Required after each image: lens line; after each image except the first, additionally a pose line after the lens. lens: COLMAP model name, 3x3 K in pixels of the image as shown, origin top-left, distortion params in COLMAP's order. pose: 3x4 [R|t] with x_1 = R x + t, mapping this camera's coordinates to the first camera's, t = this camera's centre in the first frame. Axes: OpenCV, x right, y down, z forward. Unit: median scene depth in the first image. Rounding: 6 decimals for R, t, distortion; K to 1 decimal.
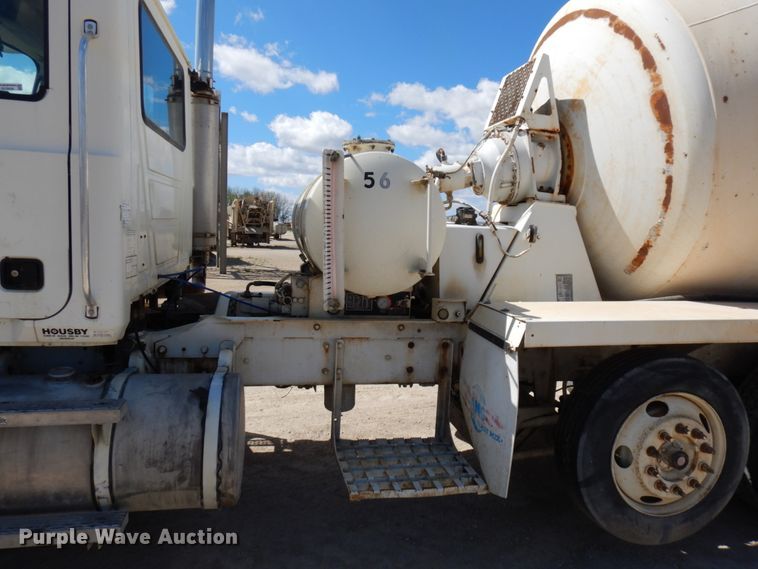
lens RADIAL K [[542.3, 0, 379.0], [0, 542.3, 284.5], [0, 0, 1]] dist [0.007800, -0.003797]
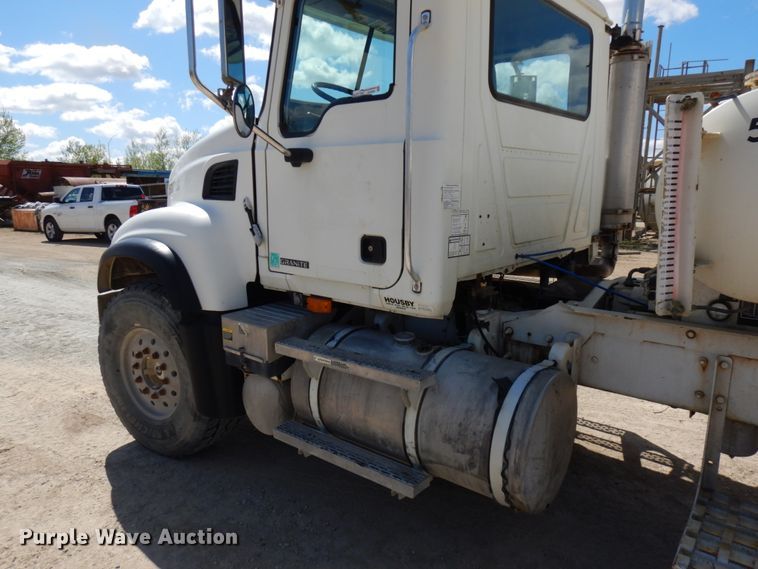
lens RADIAL K [[542.3, 0, 379.0], [0, 542.3, 284.5], [0, 0, 1]] dist [0.007800, -0.003797]
pose [[0.627690, 0.094475, -0.772710, 0.241803], [-0.057166, 0.995523, 0.075279, -0.029010], [0.776362, -0.003080, 0.630280, 0.233802]]
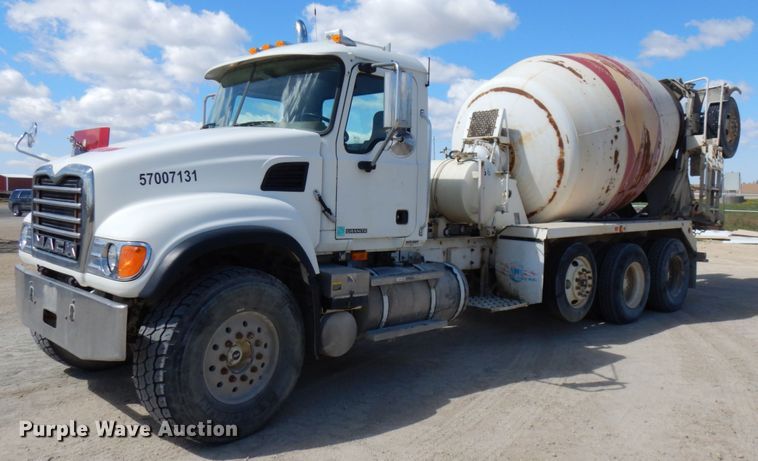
lens RADIAL K [[660.4, 0, 380.1], [0, 660.4, 204.3], [0, 0, 1]] dist [-0.000321, 0.001879]
pose [[0.841329, -0.029026, 0.539743, -1.981690], [0.064713, 0.996784, -0.047268, 0.046689], [-0.536635, 0.074697, 0.840502, -1.149984]]
